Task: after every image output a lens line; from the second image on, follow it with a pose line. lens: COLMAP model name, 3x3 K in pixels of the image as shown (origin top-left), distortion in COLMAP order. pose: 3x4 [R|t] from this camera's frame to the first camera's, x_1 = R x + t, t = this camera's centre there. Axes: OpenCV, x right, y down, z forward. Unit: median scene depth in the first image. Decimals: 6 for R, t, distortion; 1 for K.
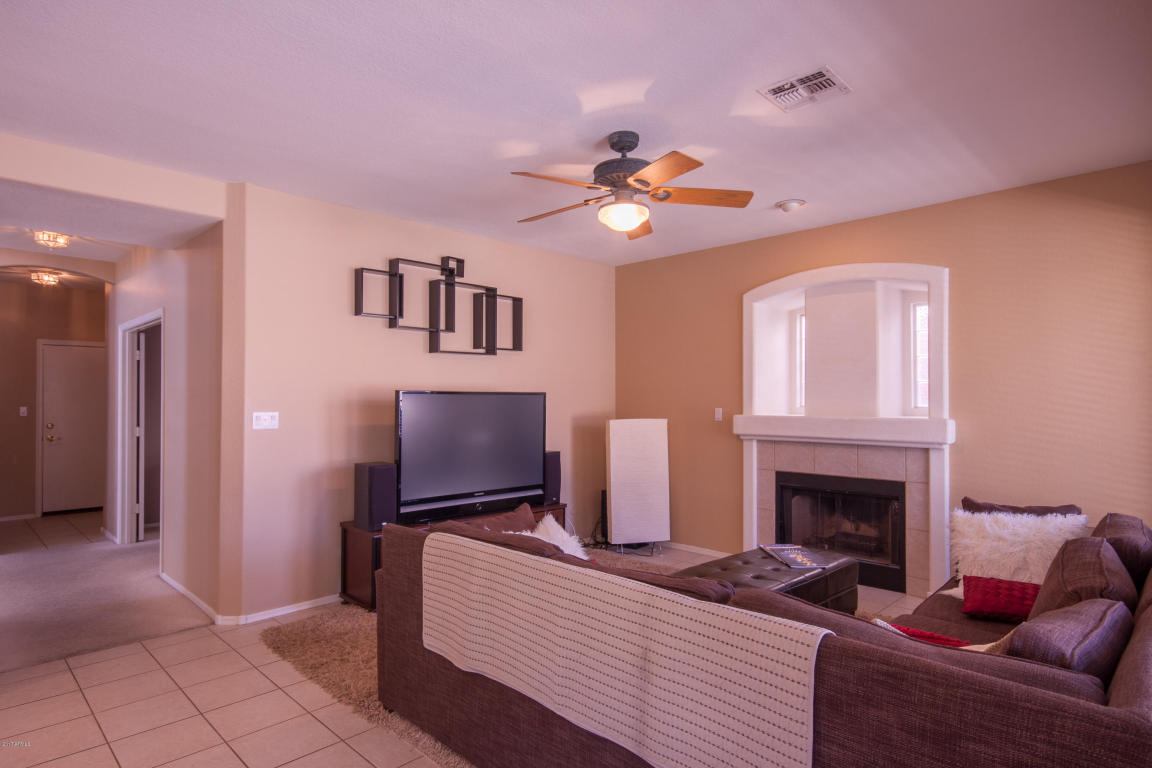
lens RADIAL K [[631.3, 0, 584.7], [0, 631.3, 400.7], [0, 0, 1]] dist [-0.001354, 0.003000]
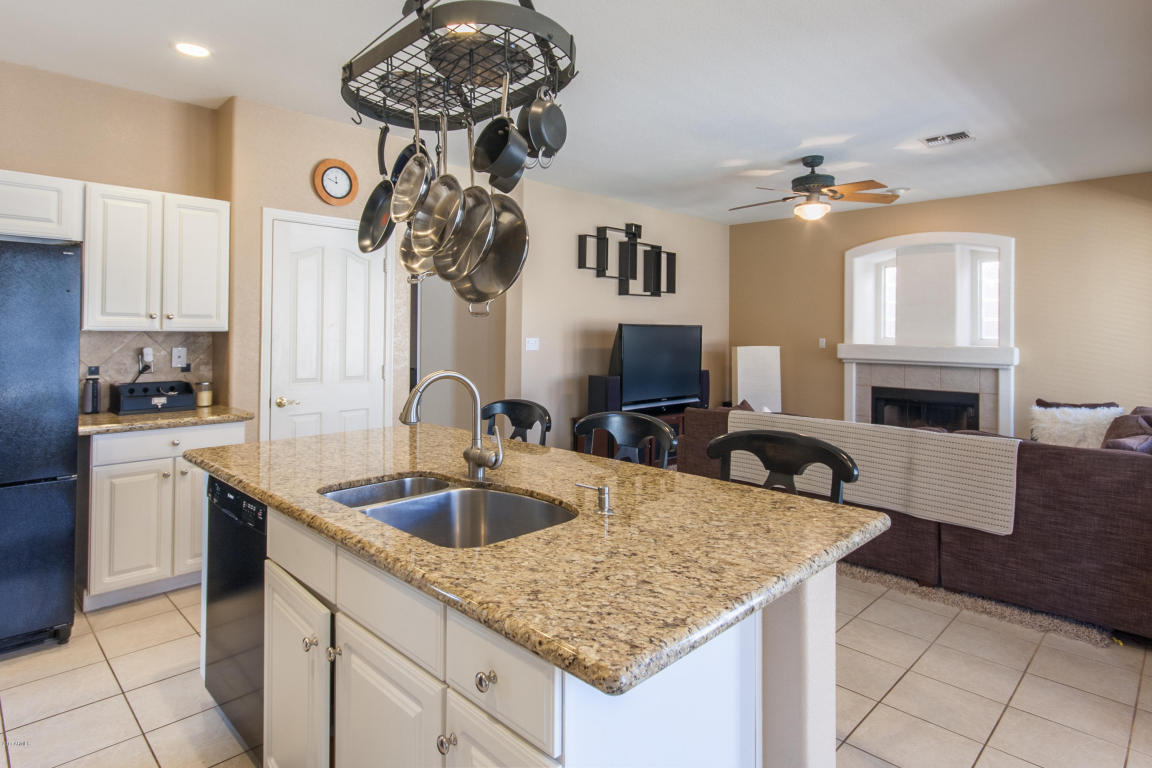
lens RADIAL K [[636.2, 0, 566.6], [0, 636.2, 330.0], [0, 0, 1]] dist [0.003619, -0.003049]
pose [[0.999902, 0.007989, -0.011468, -0.352797], [-0.008009, 0.999966, -0.001718, 0.001456], [0.011453, 0.001810, 0.999933, -0.368717]]
